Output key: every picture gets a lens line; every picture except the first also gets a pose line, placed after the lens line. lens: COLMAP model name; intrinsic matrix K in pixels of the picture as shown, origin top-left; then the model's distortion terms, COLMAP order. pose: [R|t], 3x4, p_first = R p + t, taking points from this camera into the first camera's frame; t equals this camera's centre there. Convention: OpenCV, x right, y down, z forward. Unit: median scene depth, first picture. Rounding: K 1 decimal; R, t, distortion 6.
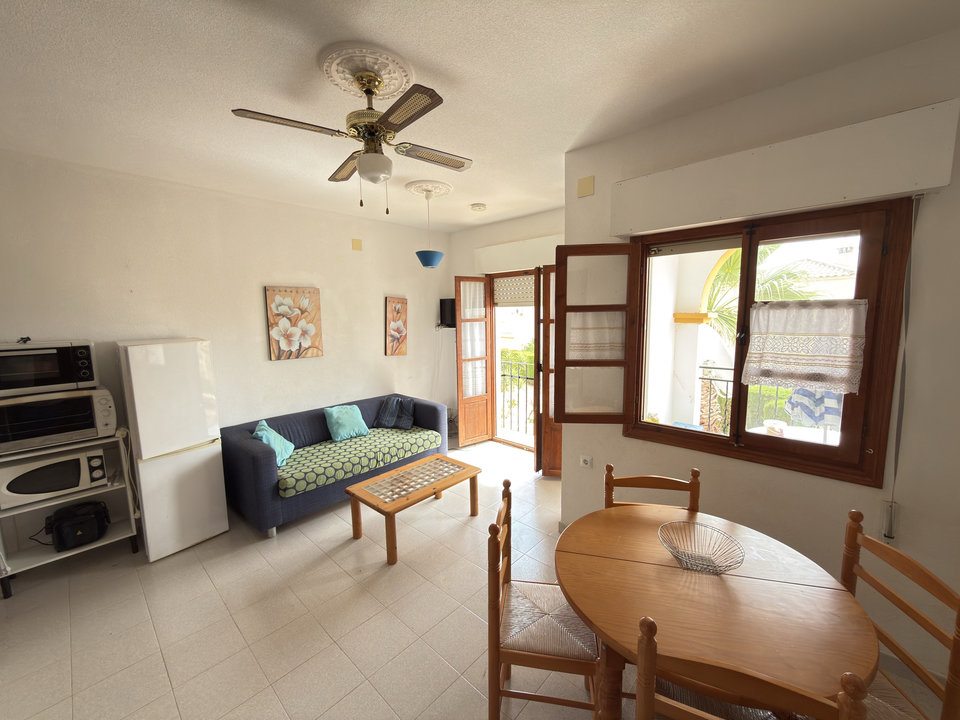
lens RADIAL K [[381.5, 0, 483.2], [0, 381.5, 363.1], [0, 0, 1]] dist [-0.010286, 0.001750]
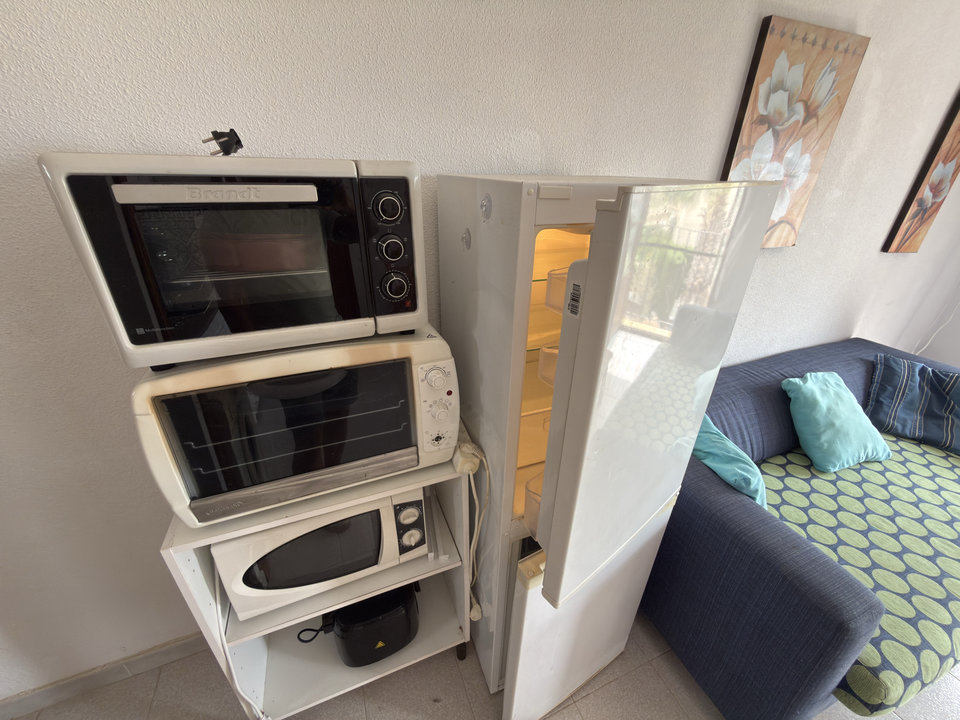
lens RADIAL K [[381.5, 0, 479.0], [0, 381.5, 364.0], [0, 0, 1]] dist [-0.010286, 0.001750]
pose [[0.897644, 0.218024, -0.383016, -0.842072], [-0.080550, 0.935587, 0.343786, -0.019559], [0.433298, -0.277745, 0.857386, 0.737563]]
